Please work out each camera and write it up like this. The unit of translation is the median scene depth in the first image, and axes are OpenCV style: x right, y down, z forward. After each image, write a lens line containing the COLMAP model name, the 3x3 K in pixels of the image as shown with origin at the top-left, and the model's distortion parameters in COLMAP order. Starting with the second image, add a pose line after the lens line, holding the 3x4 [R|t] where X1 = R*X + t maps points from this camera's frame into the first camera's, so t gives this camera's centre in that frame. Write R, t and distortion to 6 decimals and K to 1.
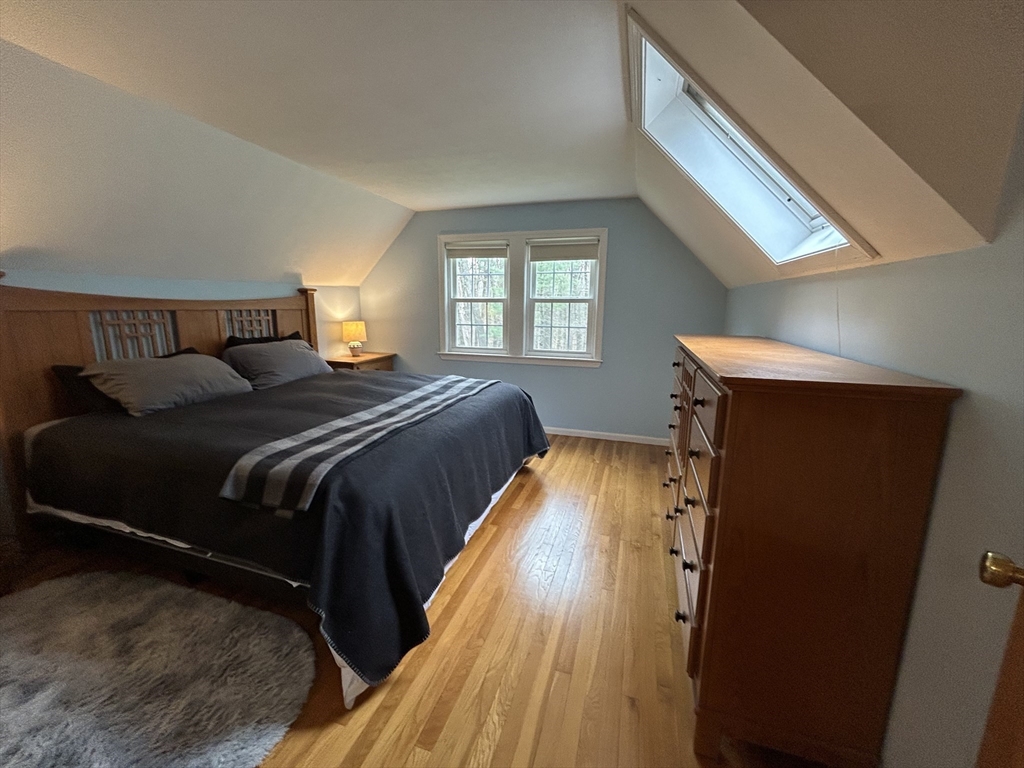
lens RADIAL K [[411.0, 0, 511.7], [0, 411.0, 382.0], [0, 0, 1]] dist [-0.002641, 0.000774]
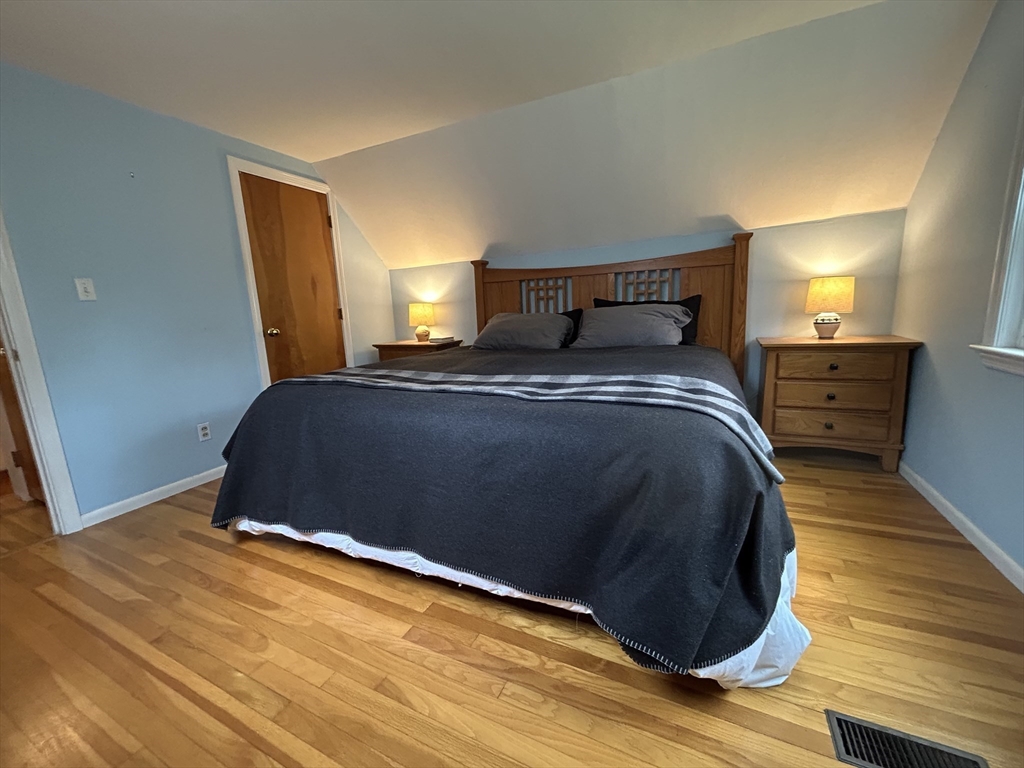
lens RADIAL K [[411.0, 0, 511.7], [0, 411.0, 382.0], [0, 0, 1]] dist [-0.002641, 0.000774]
pose [[-0.135698, 0.183763, -0.973559, 0.303712], [-0.137185, 0.969698, 0.202156, -0.068536], [0.981207, 0.160990, -0.106377, 0.743361]]
